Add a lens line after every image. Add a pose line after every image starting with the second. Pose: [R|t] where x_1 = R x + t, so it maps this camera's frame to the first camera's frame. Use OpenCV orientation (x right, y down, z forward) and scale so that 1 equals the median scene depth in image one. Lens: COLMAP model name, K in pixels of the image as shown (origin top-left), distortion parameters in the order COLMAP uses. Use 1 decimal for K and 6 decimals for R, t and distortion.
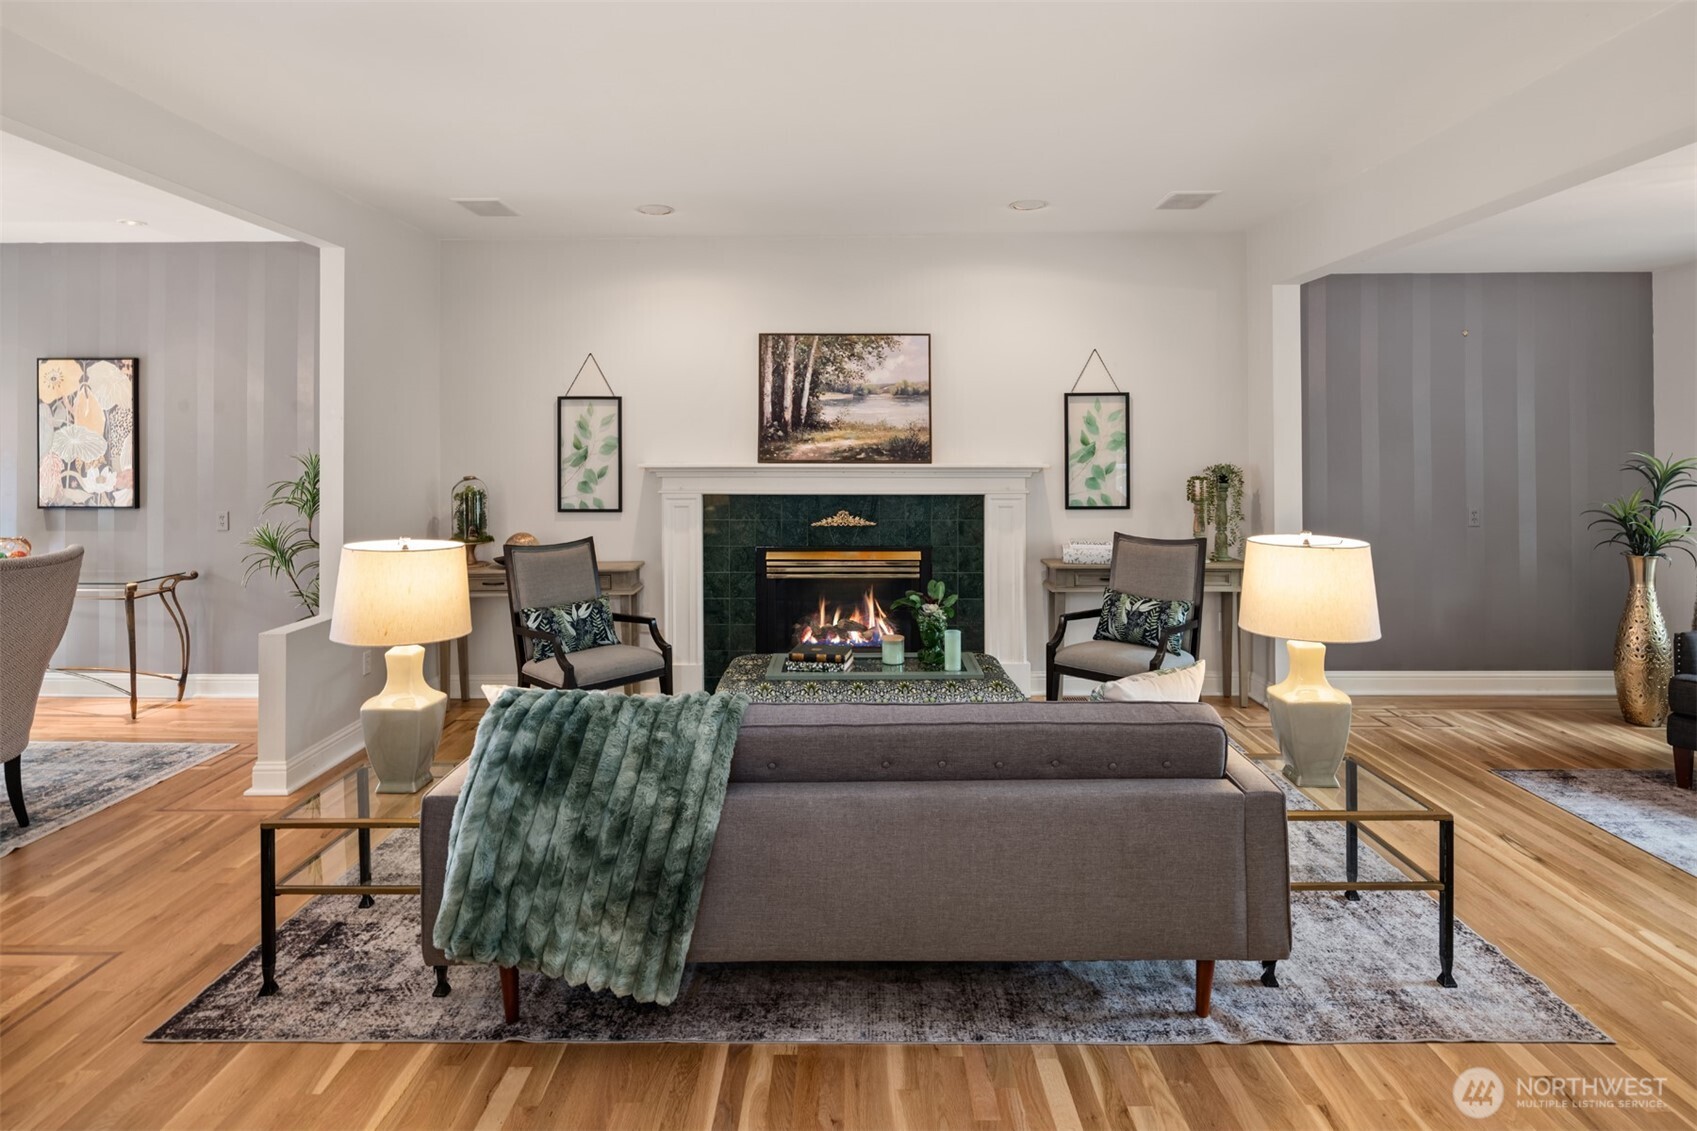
lens RADIAL K [[934.7, 0, 841.6], [0, 934.7, 569.8], [0, 0, 1]] dist [0.000170, 0.002221]
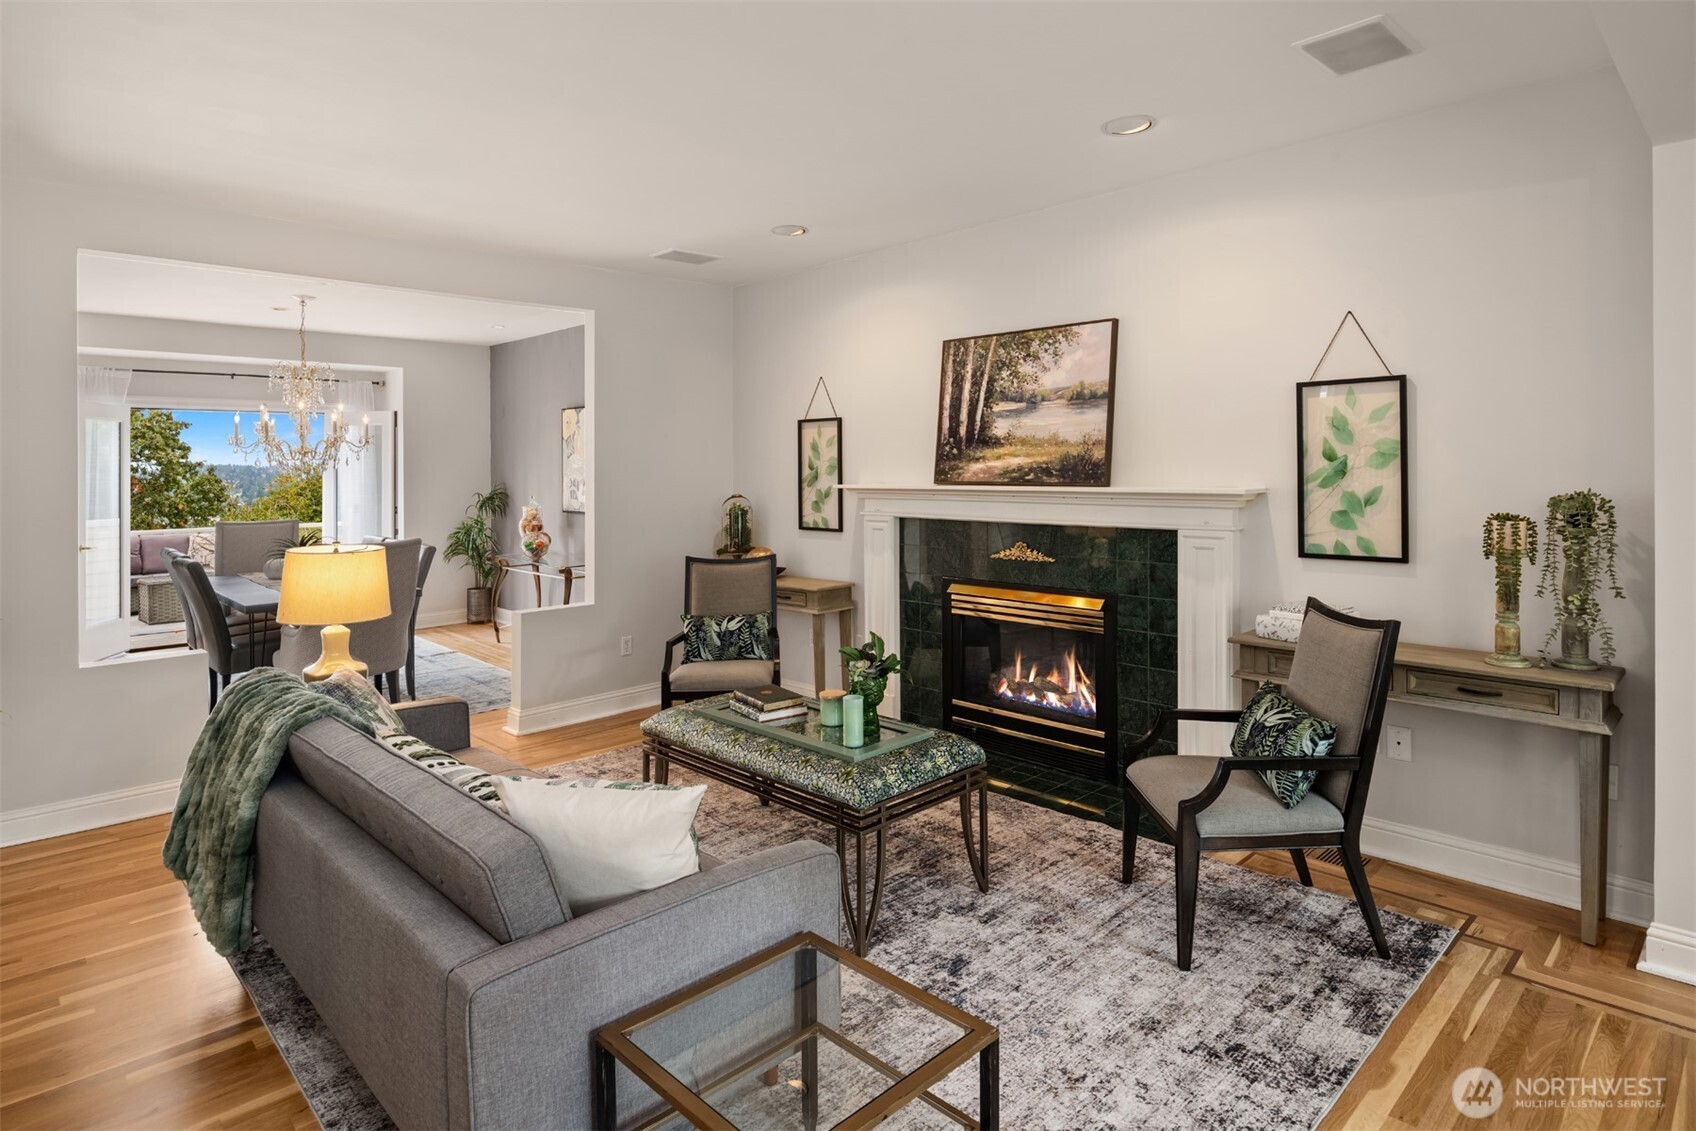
lens RADIAL K [[934.2, 0, 845.9], [0, 934.2, 550.9], [0, 0, 1]] dist [0.000170, 0.002221]
pose [[0.695384, 0.057796, -0.716310, 0.499304], [-0.092604, 0.995657, -0.009563, -0.034332], [0.712646, 0.072983, 0.697717, 0.318707]]
